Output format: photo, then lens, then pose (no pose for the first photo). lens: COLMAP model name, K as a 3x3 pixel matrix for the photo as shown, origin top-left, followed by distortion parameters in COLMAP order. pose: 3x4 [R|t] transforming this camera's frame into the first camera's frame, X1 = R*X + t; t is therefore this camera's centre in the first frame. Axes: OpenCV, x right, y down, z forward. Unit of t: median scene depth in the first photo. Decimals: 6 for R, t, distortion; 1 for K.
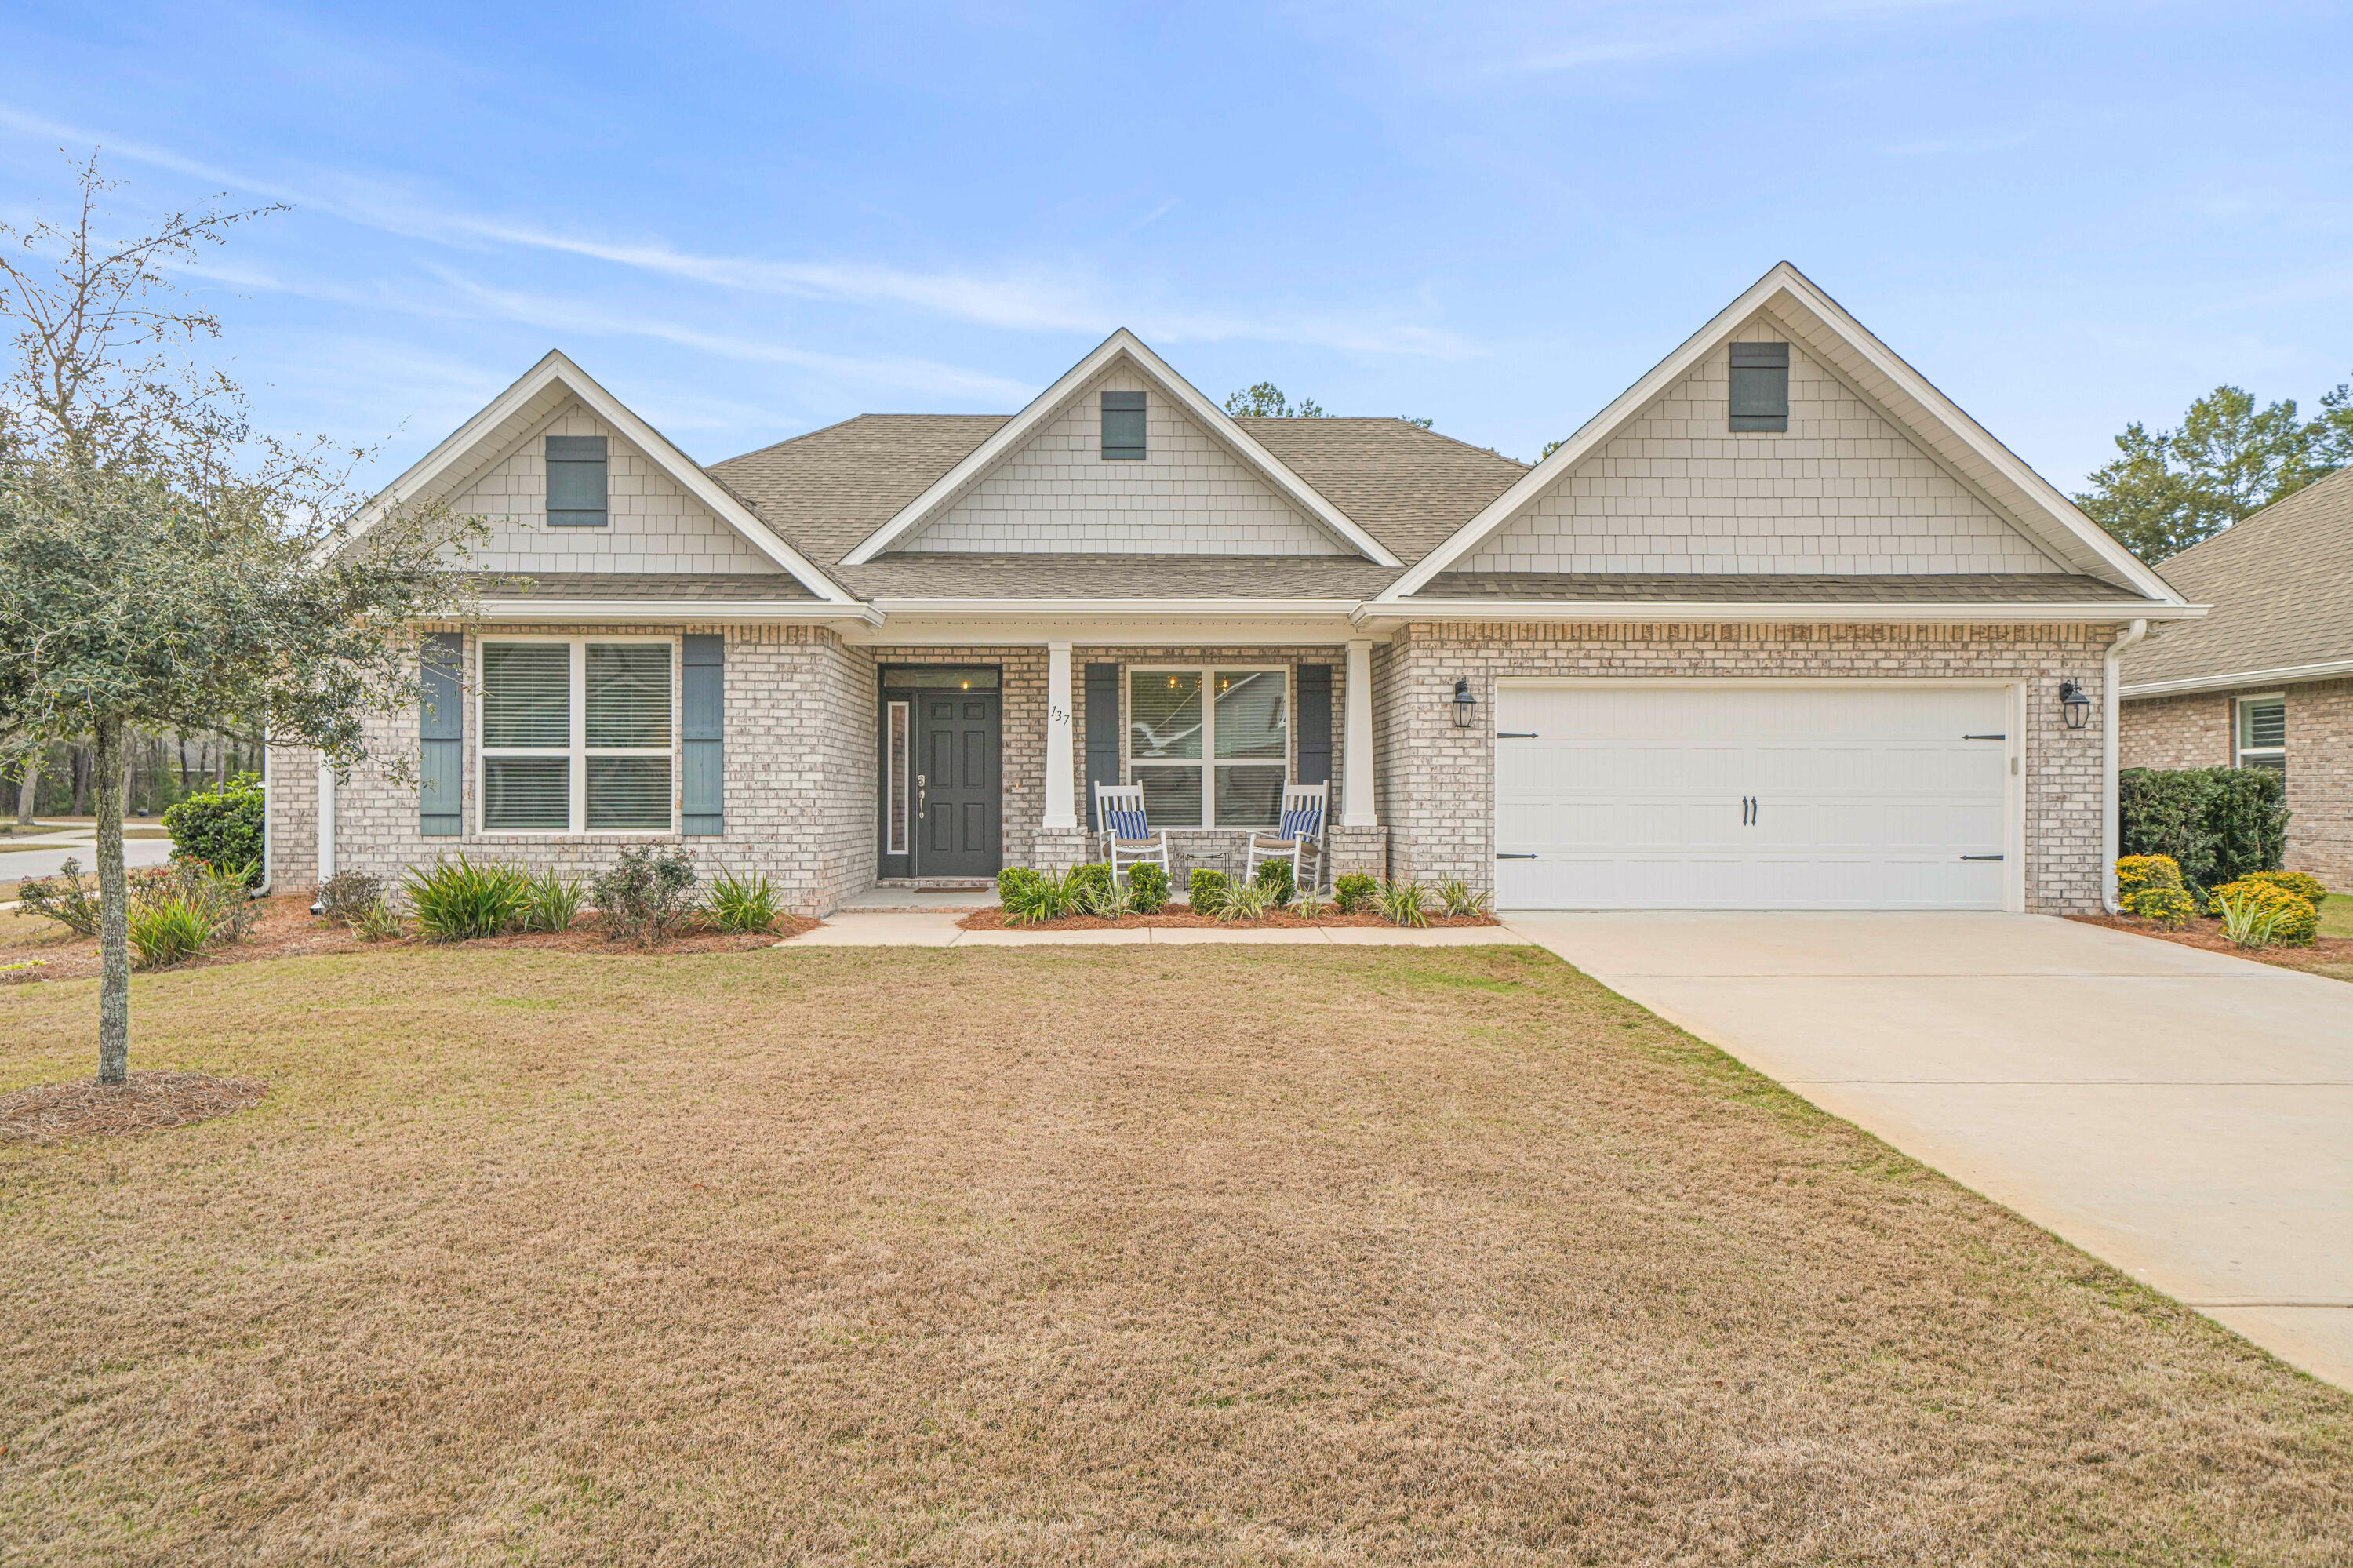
lens RADIAL K [[1423.7, 0, 1178.2], [0, 1423.7, 785.6], [0, 0, 1]] dist [0.008015, -0.000355]
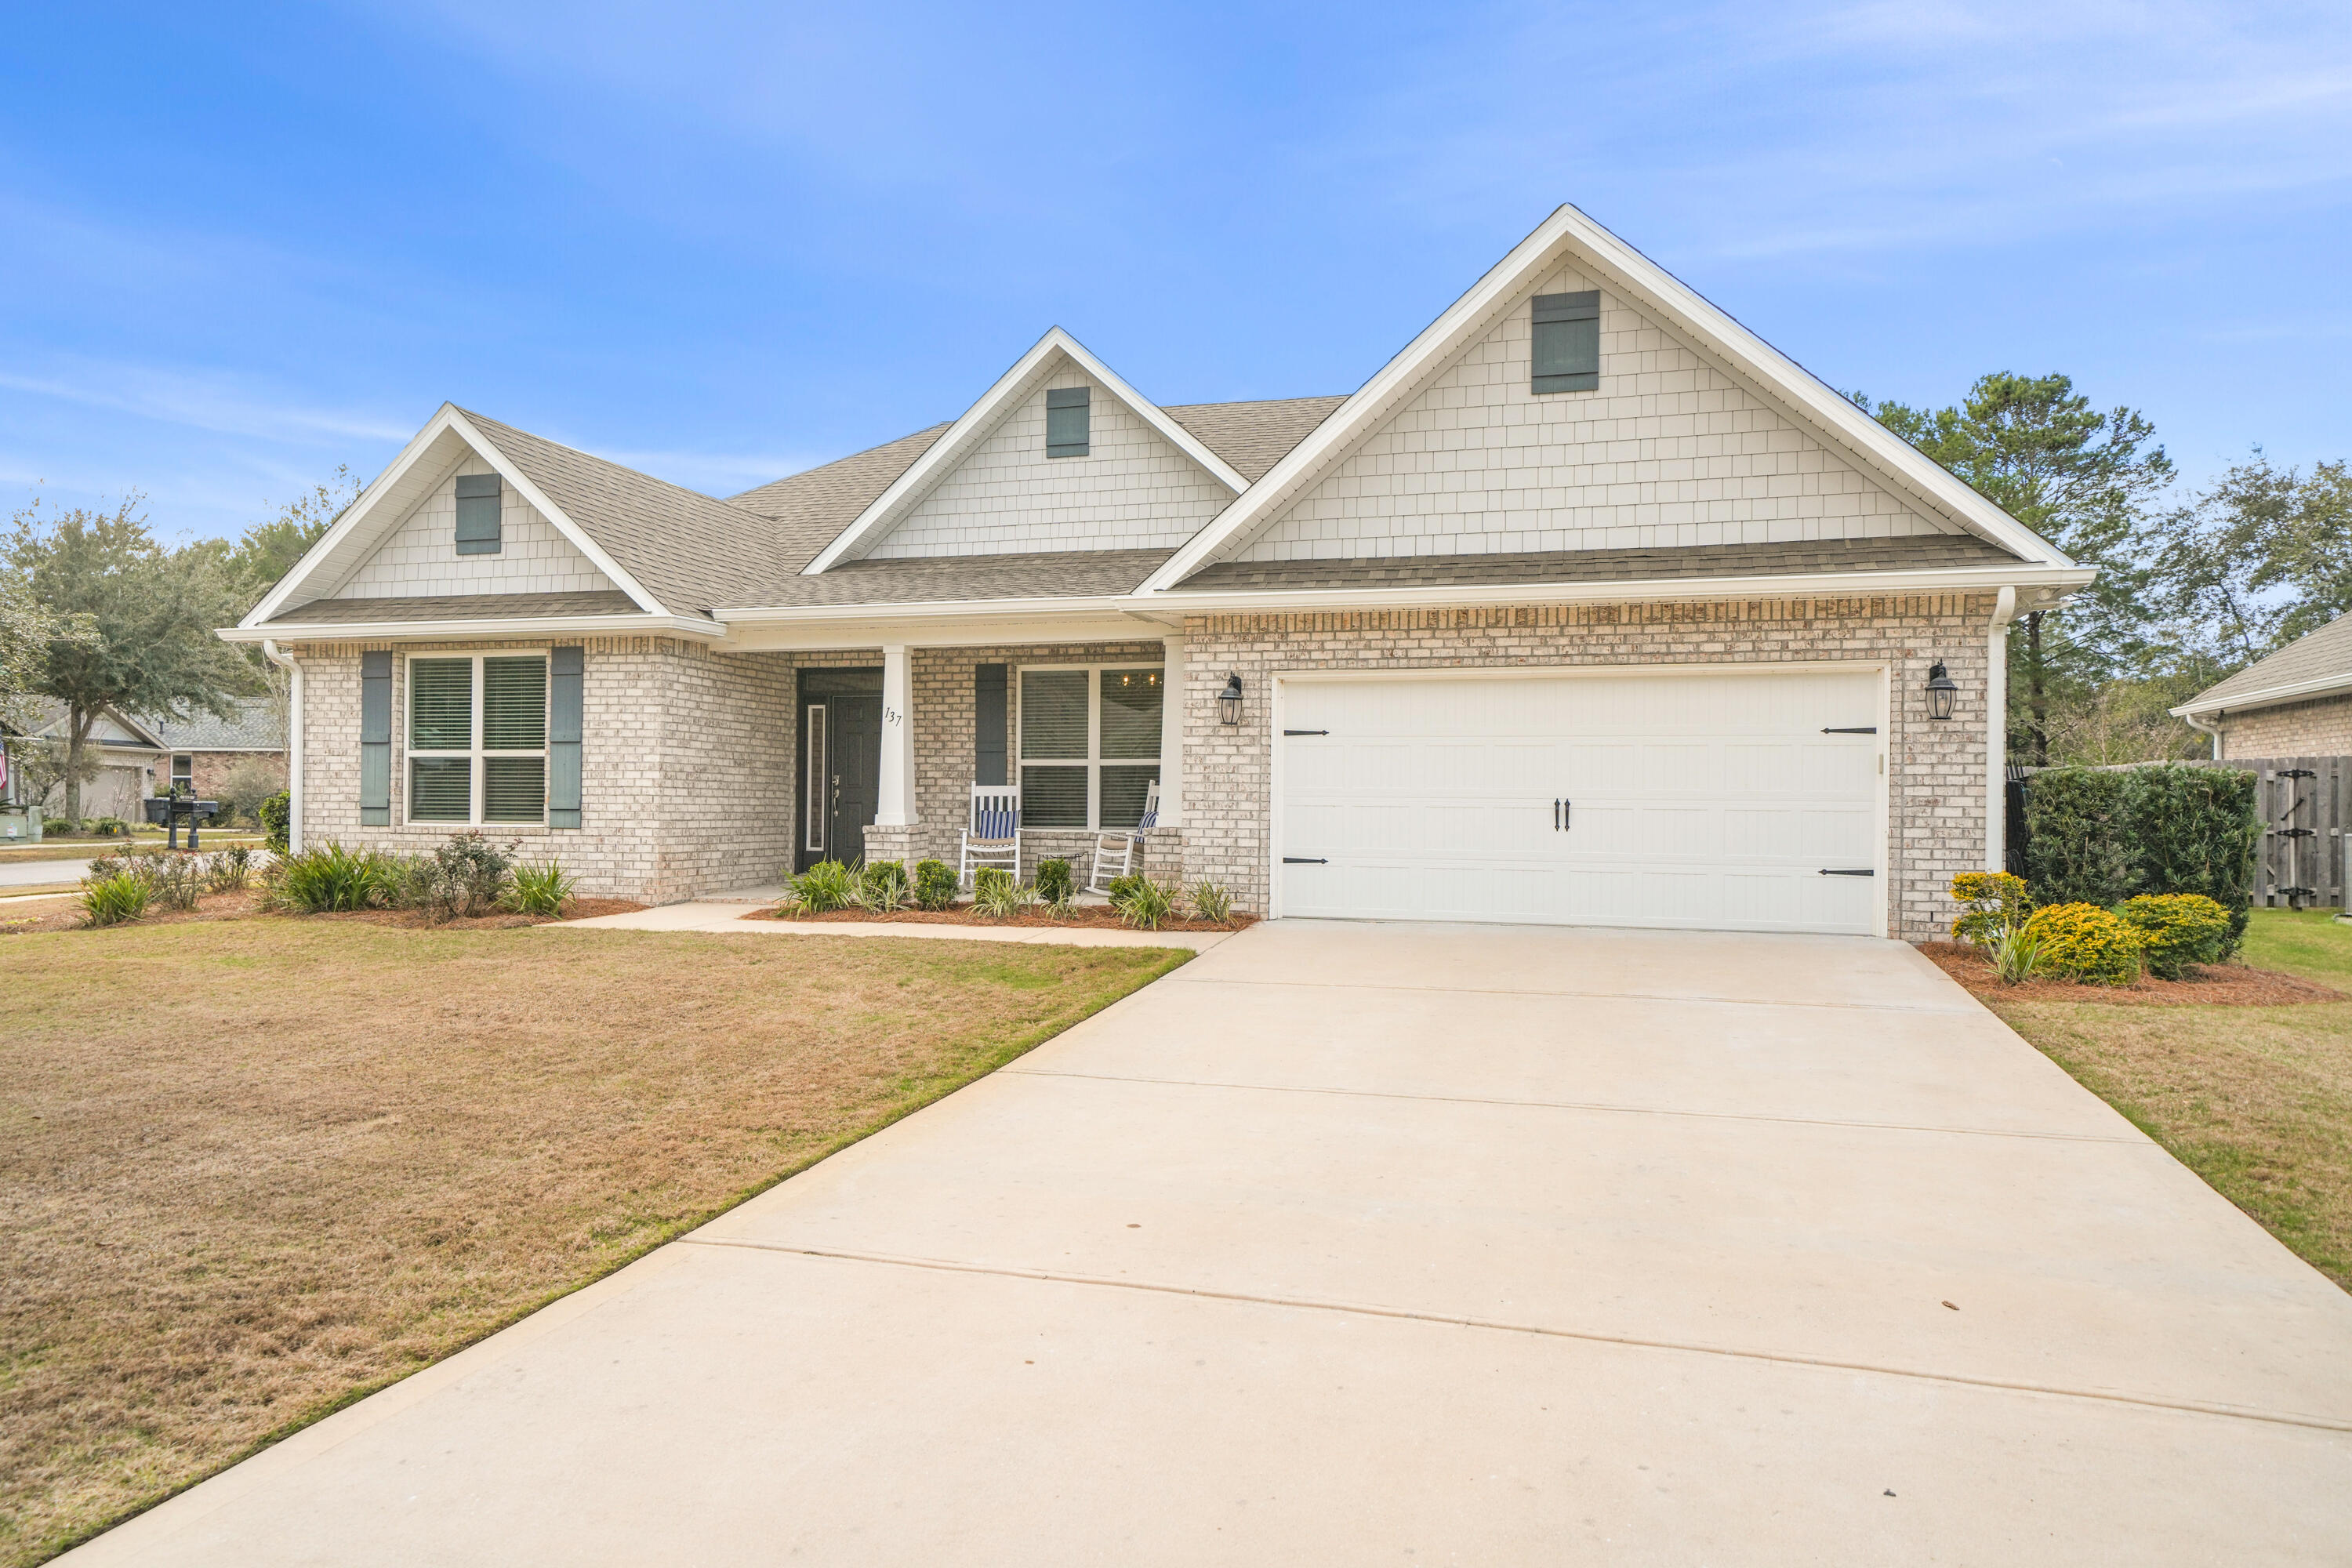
lens RADIAL K [[1566.7, 0, 1172.8], [0, 1566.7, 781.8], [0, 0, 1]] dist [0.003869, 0.003638]
pose [[0.950993, 0.002242, -0.309205, 0.479895], [-0.004724, 0.999962, -0.007279, 0.005428], [0.309177, 0.008383, 0.950968, -0.012813]]
